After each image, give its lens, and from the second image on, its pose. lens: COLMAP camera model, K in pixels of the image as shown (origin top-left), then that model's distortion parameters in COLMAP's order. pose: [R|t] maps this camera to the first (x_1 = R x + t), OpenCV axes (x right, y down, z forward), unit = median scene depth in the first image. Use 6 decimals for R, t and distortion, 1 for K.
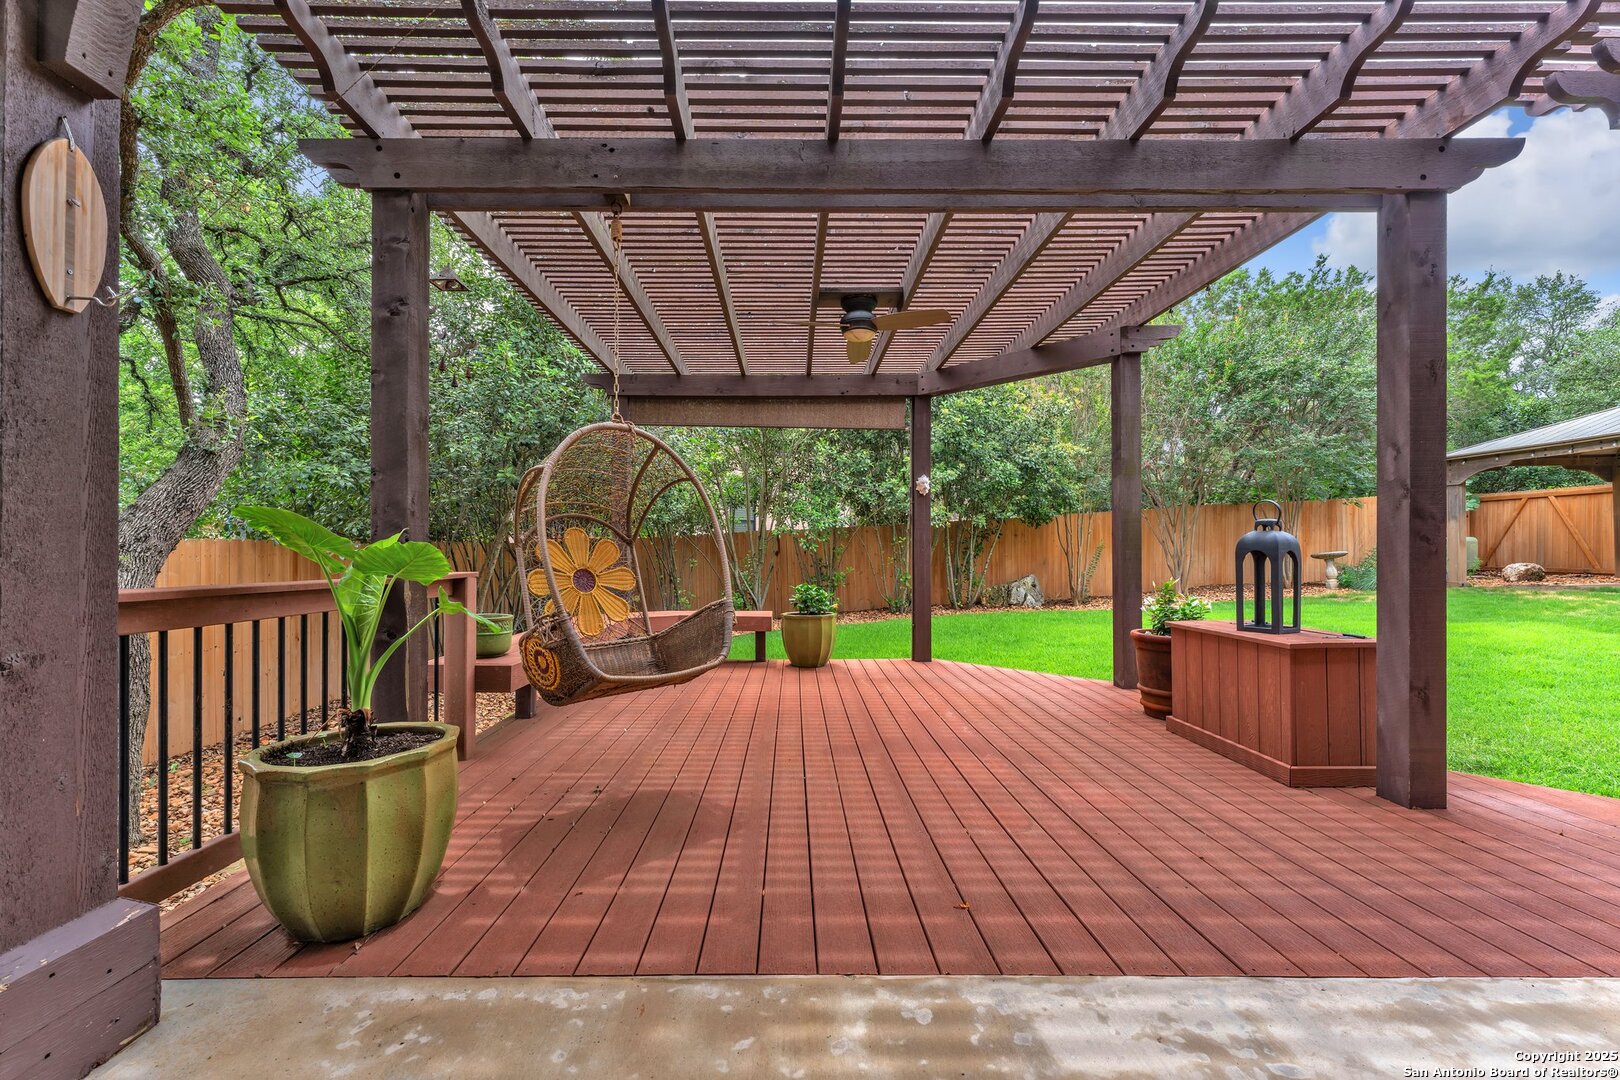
lens RADIAL K [[668.2, 0, 804.2], [0, 668.2, 551.4], [0, 0, 1]] dist [0.003251, 0.000347]
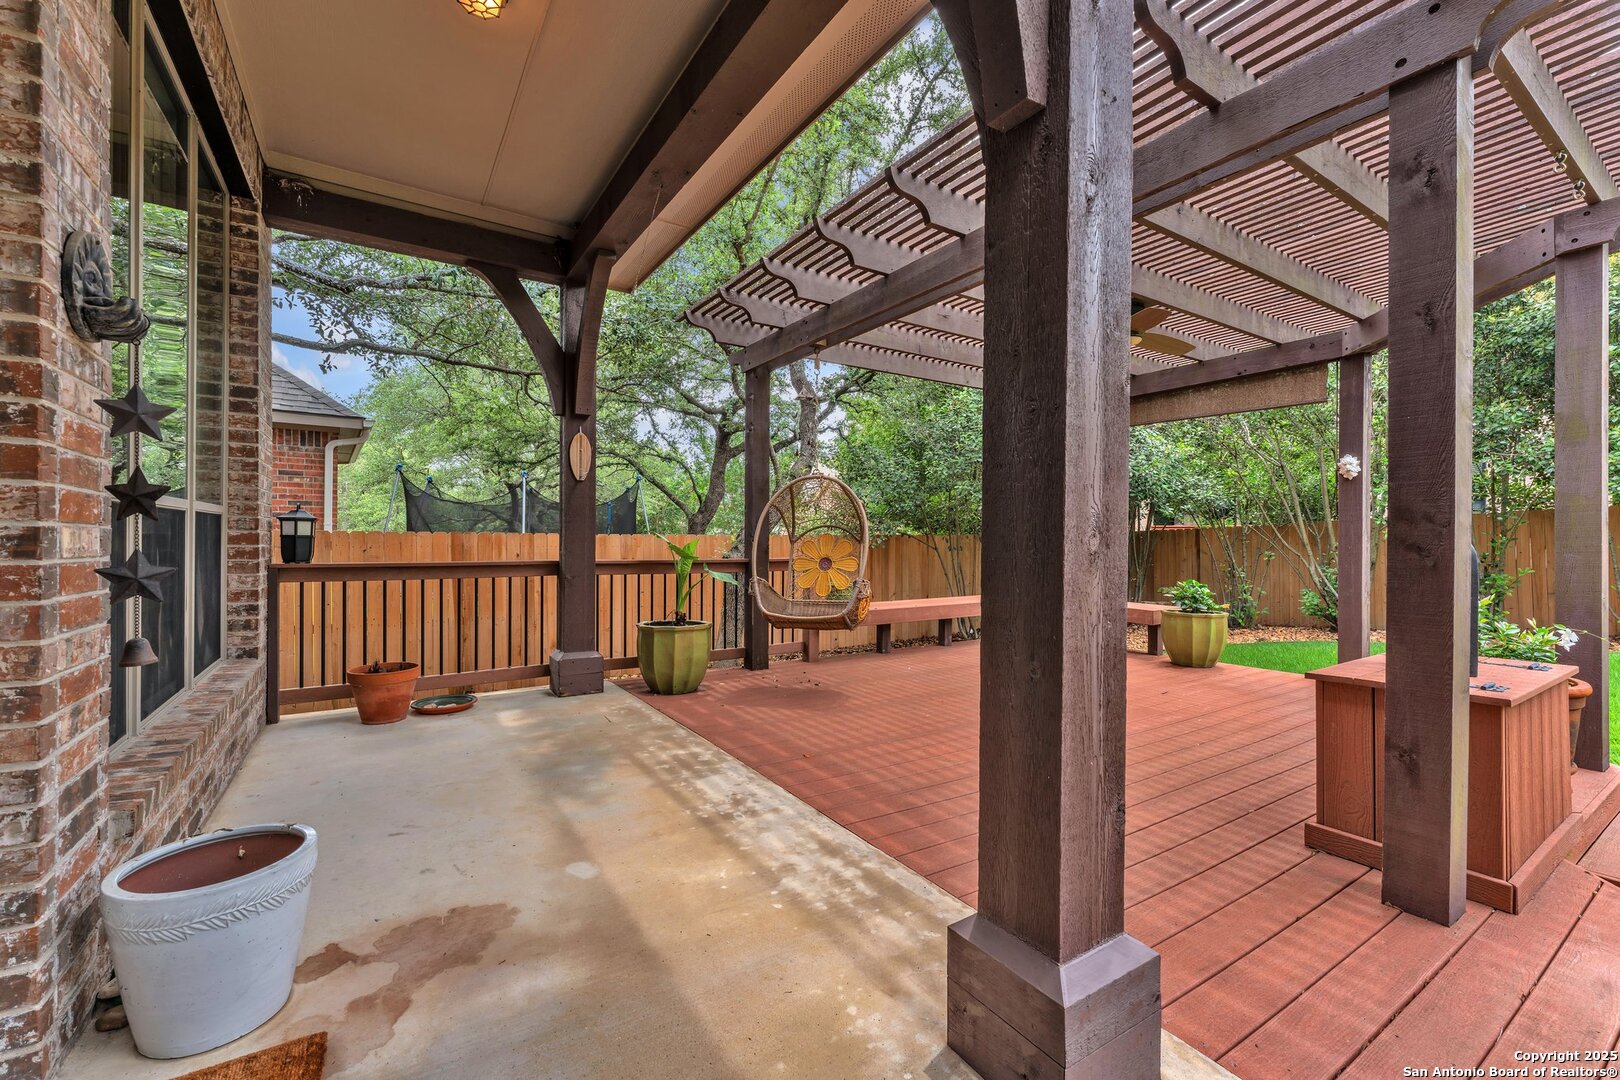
lens RADIAL K [[680.4, 0, 828.1], [0, 680.4, 538.9], [0, 0, 1]] dist [0.000623, 0.000553]
pose [[0.547729, 0.005421, -0.836638, 1.321508], [-0.004404, 0.999984, 0.003597, -0.031924], [0.836644, 0.001714, 0.547744, 0.058340]]
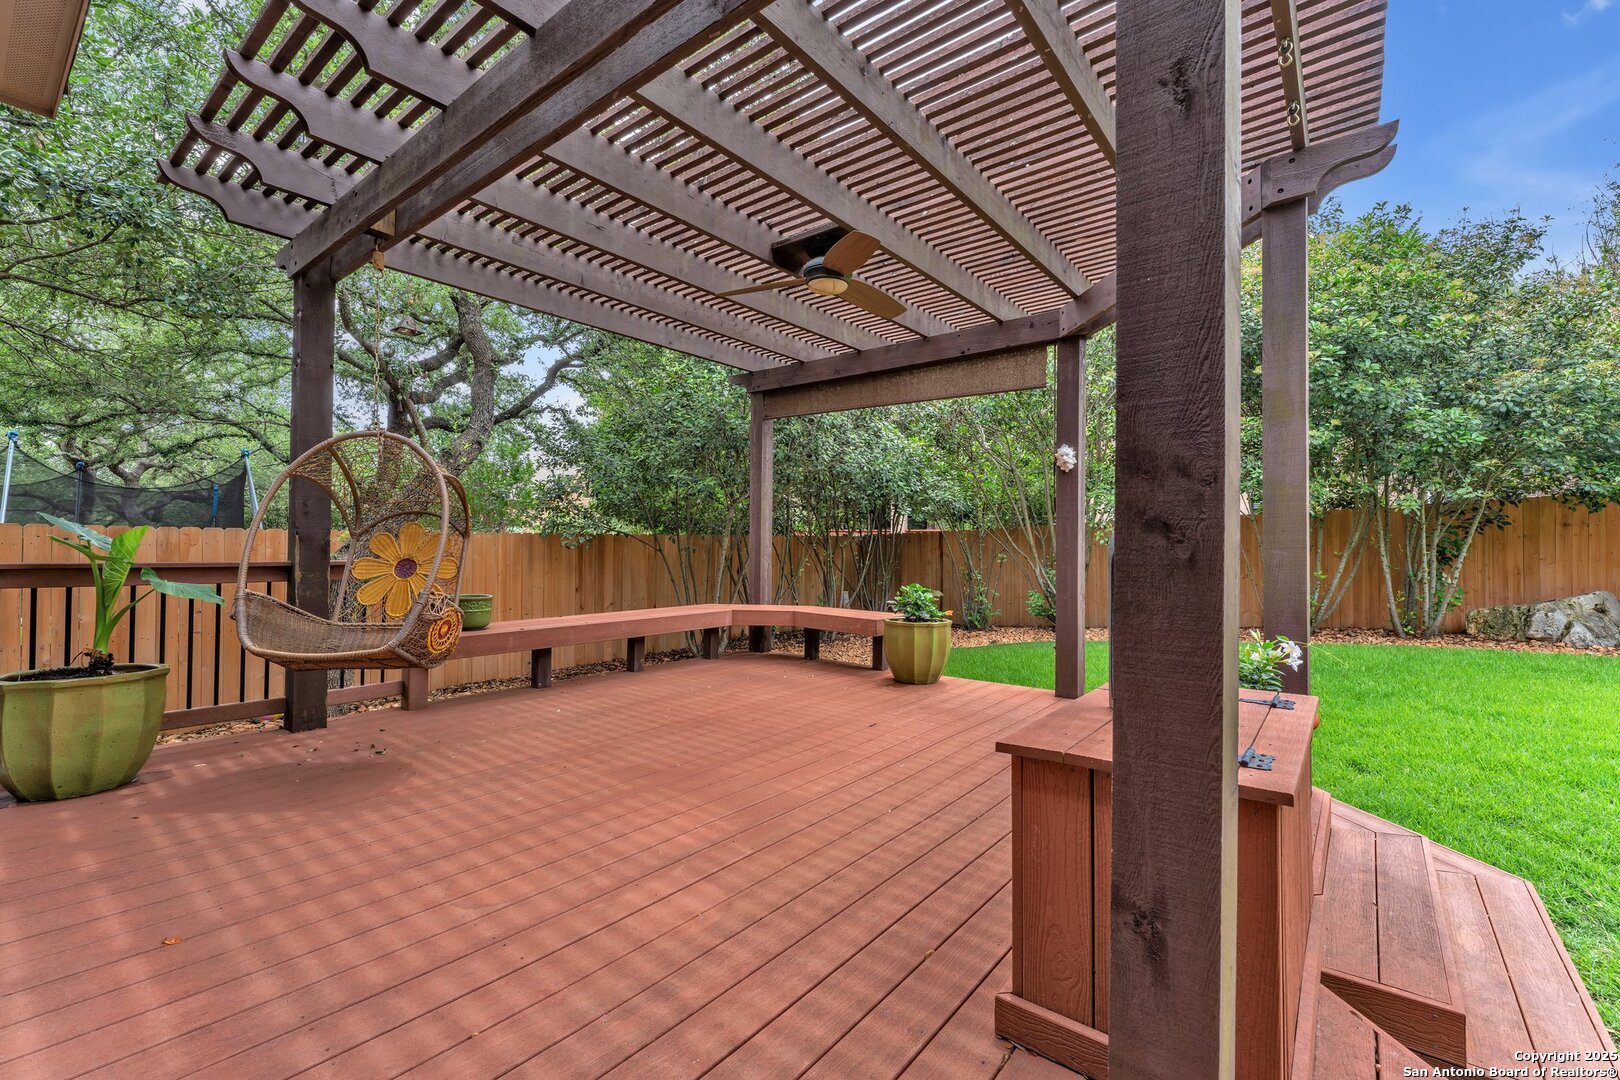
lens RADIAL K [[681.9, 0, 827.4], [0, 681.9, 535.9], [0, 0, 1]] dist [0.000434, 0.000057]
pose [[0.778346, 0.000814, -0.627835, 1.129463], [-0.009559, 0.999899, -0.010554, -0.008066], [0.627763, 0.014216, 0.778275, 0.633039]]
